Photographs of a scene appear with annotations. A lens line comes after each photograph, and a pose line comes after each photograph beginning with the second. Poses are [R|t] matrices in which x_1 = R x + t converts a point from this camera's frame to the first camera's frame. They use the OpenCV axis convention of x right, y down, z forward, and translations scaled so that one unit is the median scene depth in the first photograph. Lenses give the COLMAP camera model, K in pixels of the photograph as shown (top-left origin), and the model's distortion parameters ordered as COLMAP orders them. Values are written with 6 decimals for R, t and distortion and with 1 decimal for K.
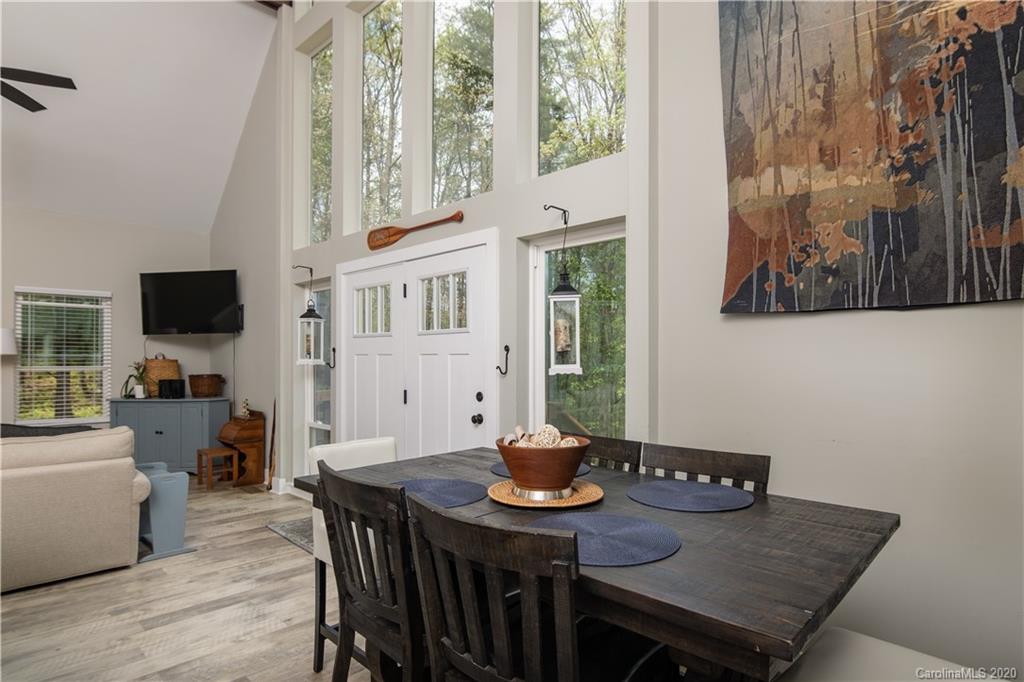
lens RADIAL K [[562.5, 0, 524.4], [0, 562.5, 349.9], [0, 0, 1]] dist [-0.002045, -0.009451]
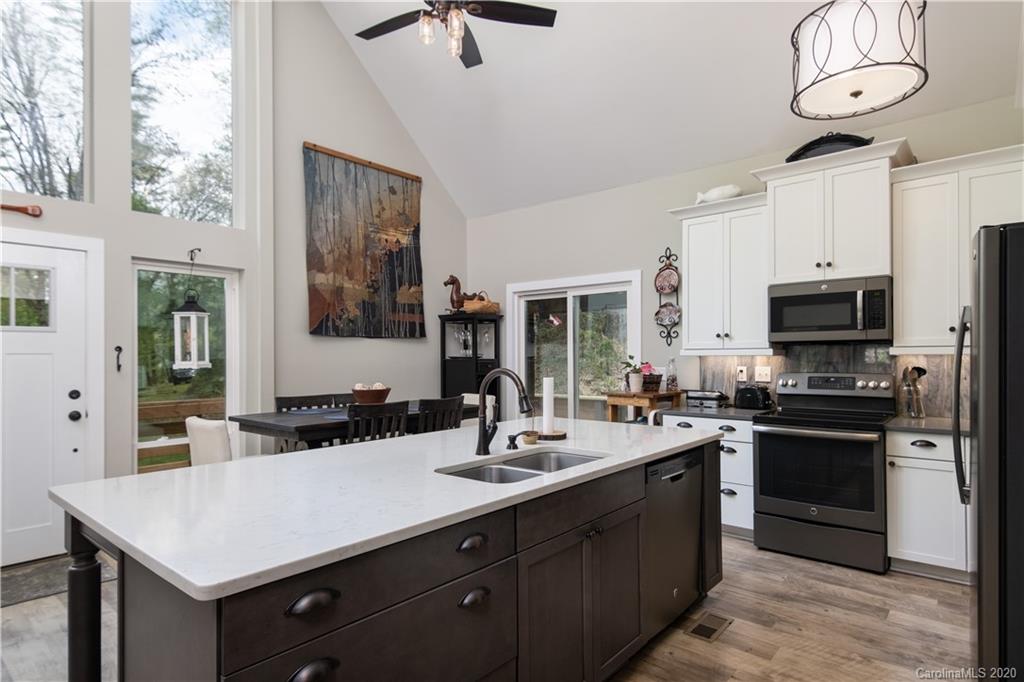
lens RADIAL K [[538.5, 0, 544.2], [0, 538.5, 363.7], [0, 0, 1]] dist [0.006381, -0.011839]
pose [[-0.100800, -0.024247, 0.994611, -1.789943], [-0.012002, 0.999660, 0.023154, -0.012912], [-0.994834, -0.009603, -0.101057, 0.349310]]
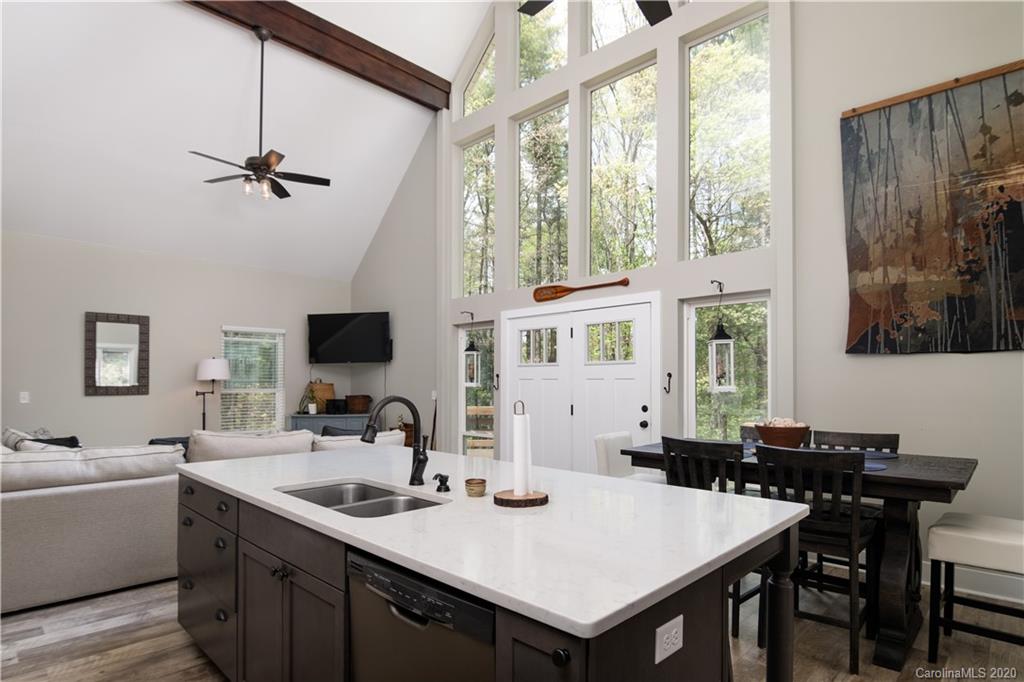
lens RADIAL K [[538.5, 0, 521.4], [0, 538.5, 373.6], [0, 0, 1]] dist [0.006381, -0.011839]
pose [[0.999931, -0.001759, 0.011647, -0.633018], [0.001783, 0.999996, -0.002067, -0.005029], [-0.011644, 0.002087, 0.999930, -0.575089]]
